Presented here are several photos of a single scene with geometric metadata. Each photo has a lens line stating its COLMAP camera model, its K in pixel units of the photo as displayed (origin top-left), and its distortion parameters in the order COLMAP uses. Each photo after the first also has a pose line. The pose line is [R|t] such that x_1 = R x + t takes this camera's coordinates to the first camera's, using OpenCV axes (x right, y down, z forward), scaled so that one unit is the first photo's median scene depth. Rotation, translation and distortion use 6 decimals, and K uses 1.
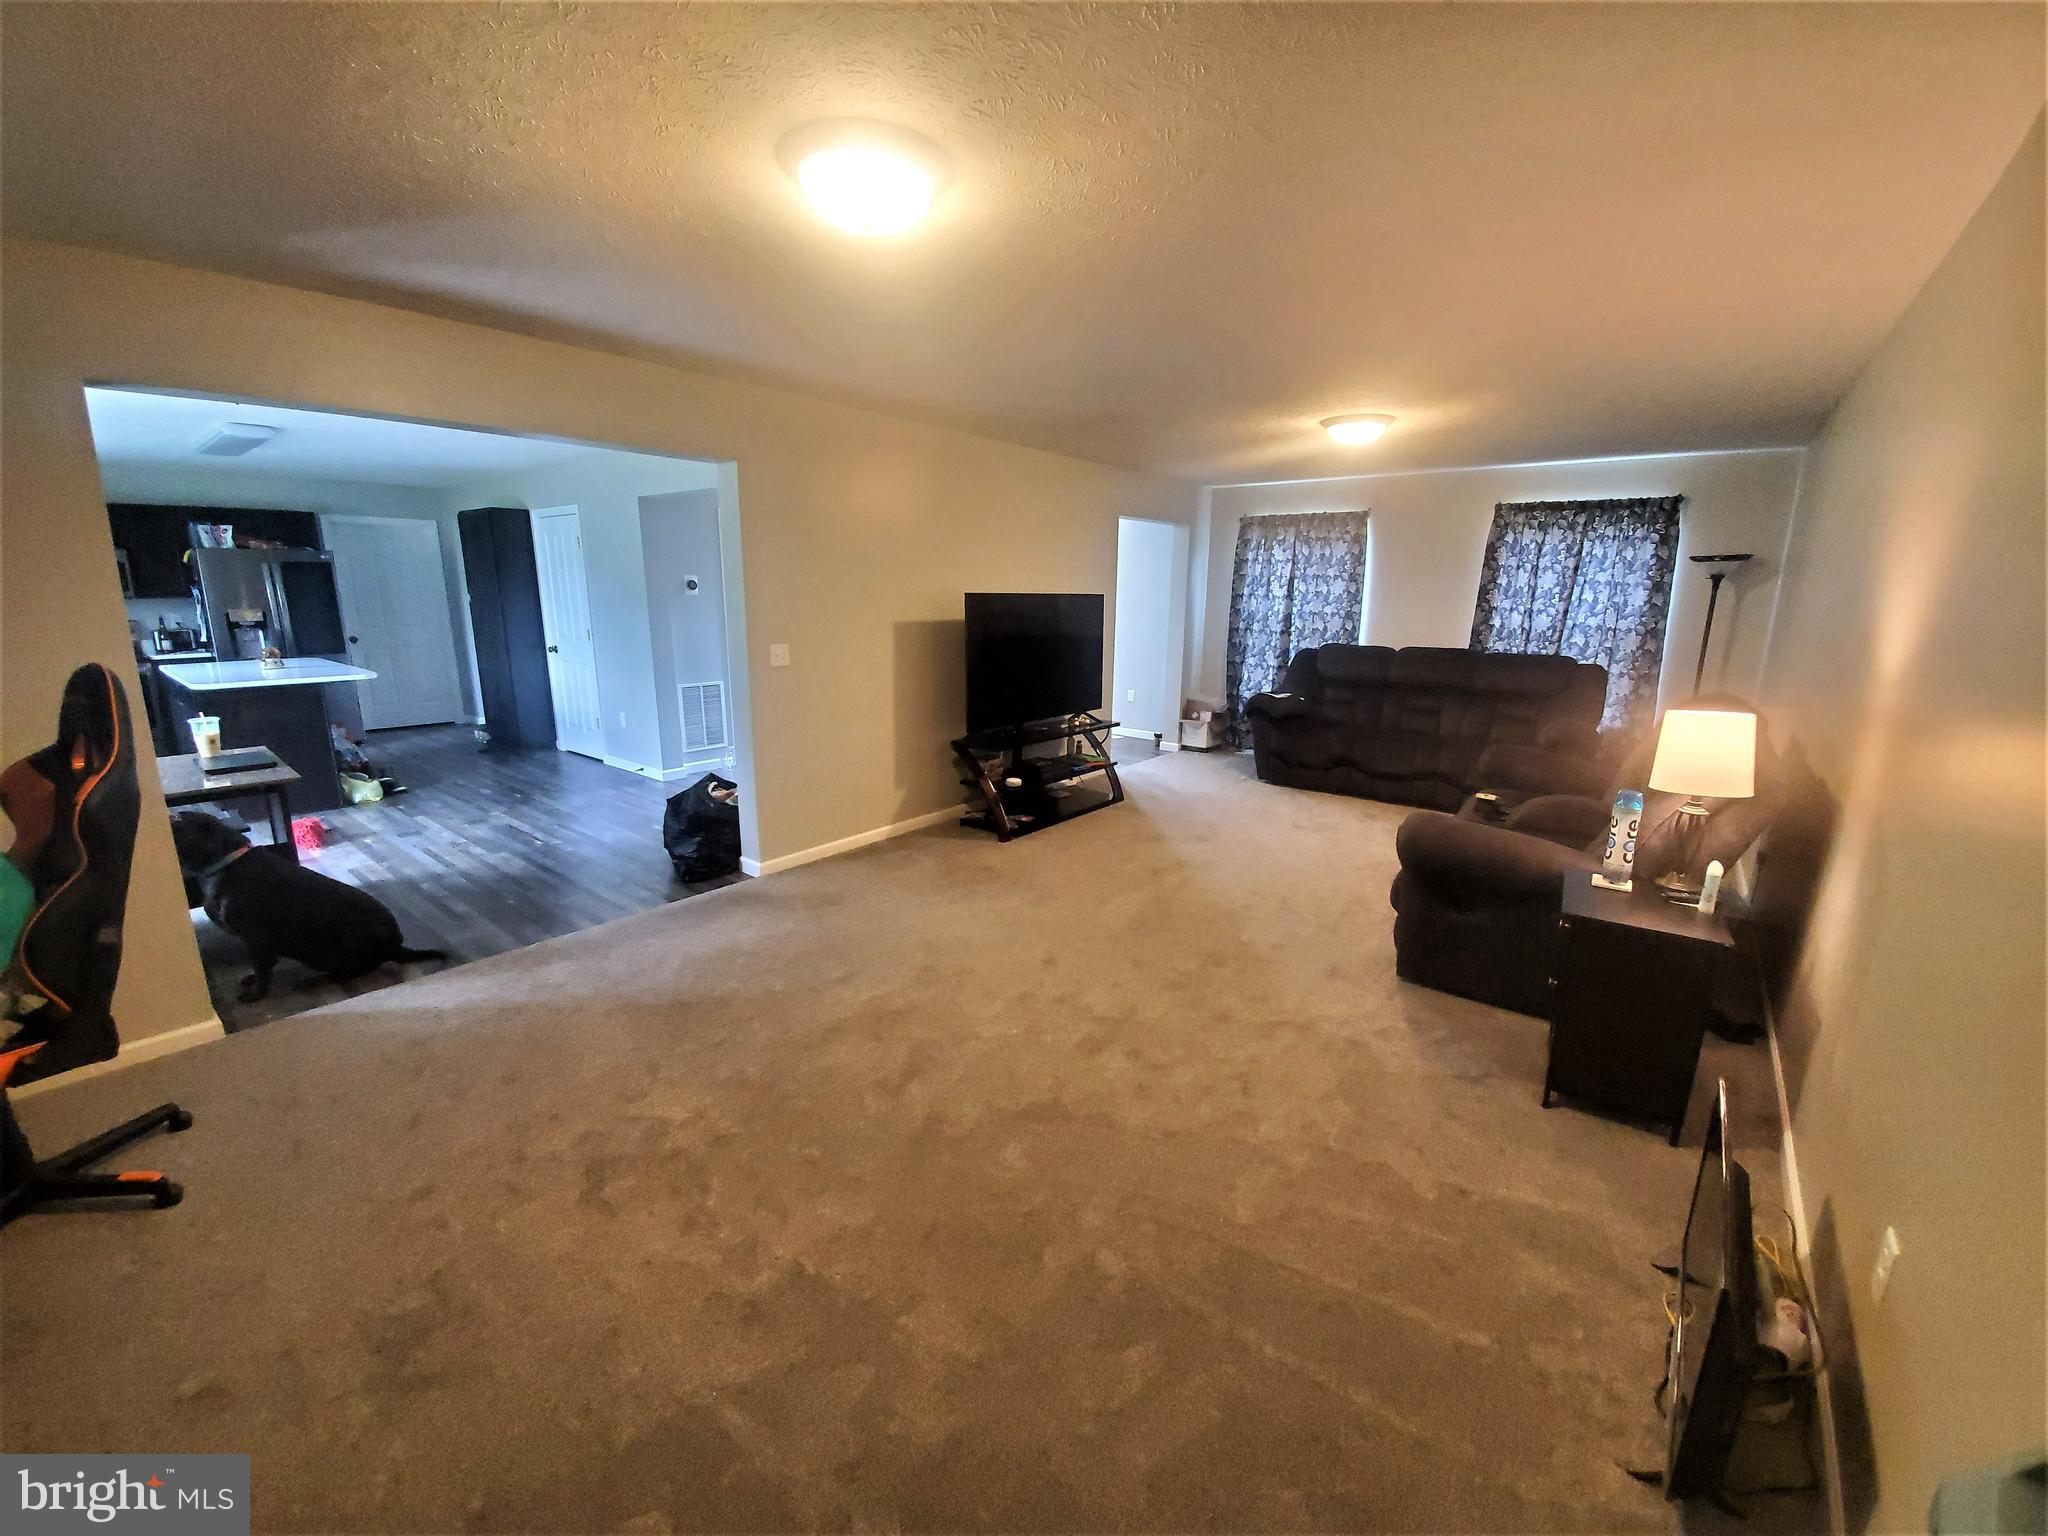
lens RADIAL K [[811.1, 0, 1026.3], [0, 811.1, 771.8], [0, 0, 1]] dist [0.016306, -0.018123]
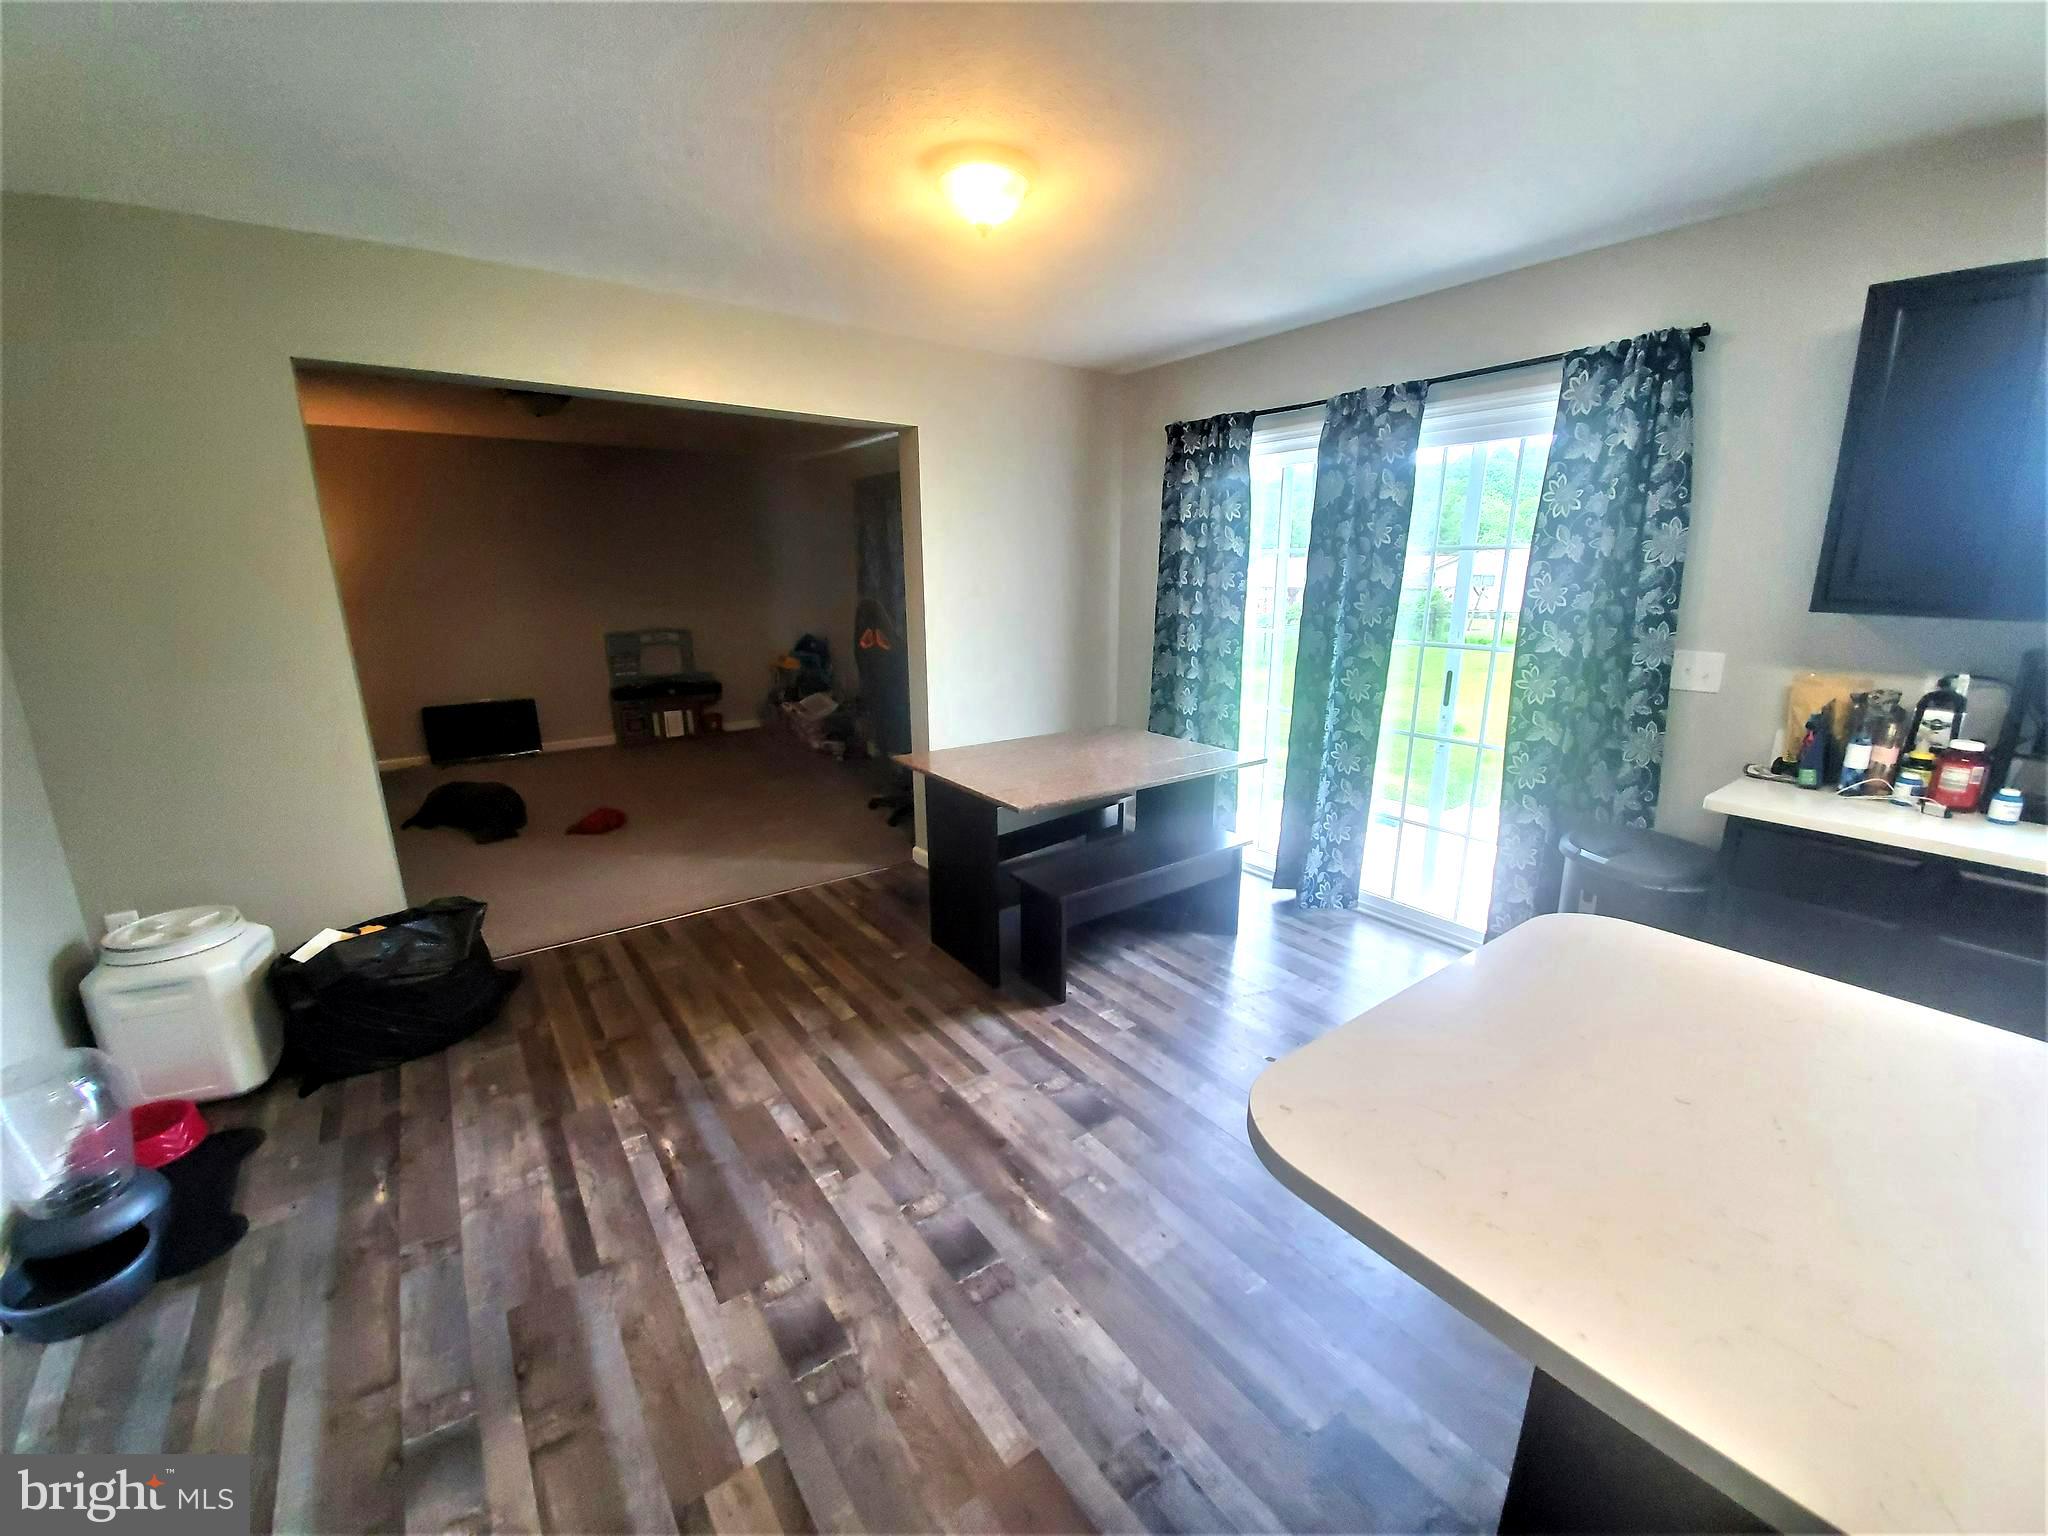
lens RADIAL K [[811.1, 0, 1026.3], [0, 811.1, 771.8], [0, 0, 1]] dist [0.016306, -0.018123]
pose [[-0.967208, -0.072409, 0.243444, -0.716922], [0.046026, 0.892662, 0.448371, -0.230748], [-0.249779, 0.444873, -0.860057, 1.011250]]
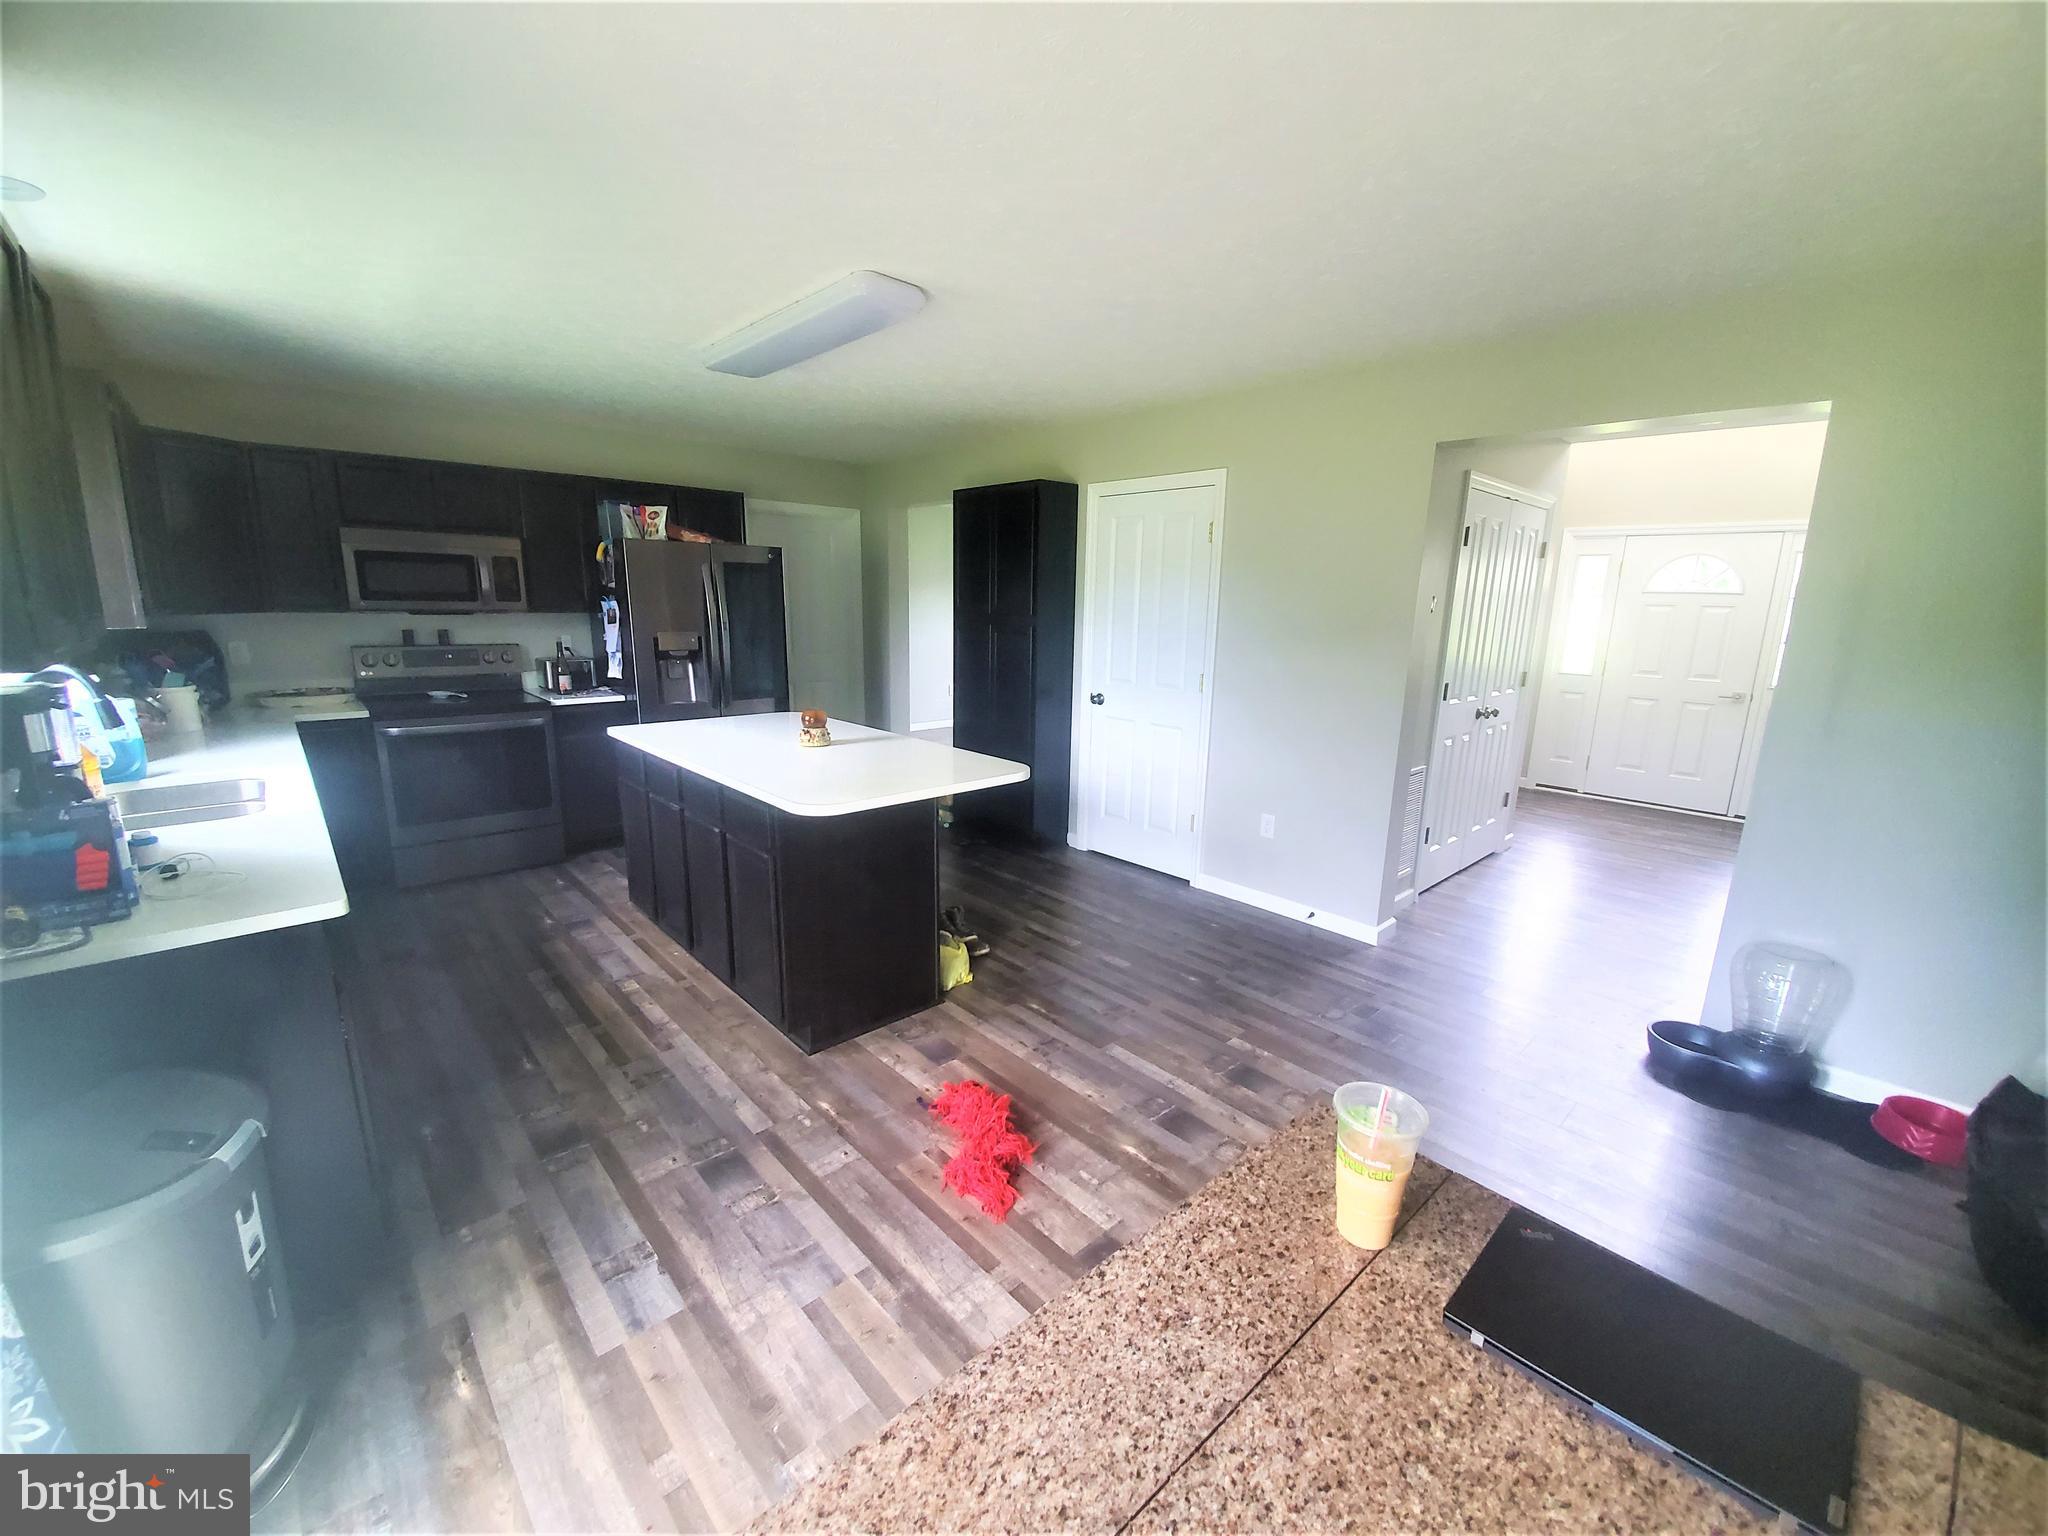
lens RADIAL K [[811.1, 0, 1026.3], [0, 811.1, 771.8], [0, 0, 1]] dist [0.016306, -0.018123]
pose [[0.989674, 0.036882, -0.138510, -0.659839], [-0.038185, 0.999248, -0.006756, -0.104227], [0.138157, 0.011975, 0.990338, 0.425356]]
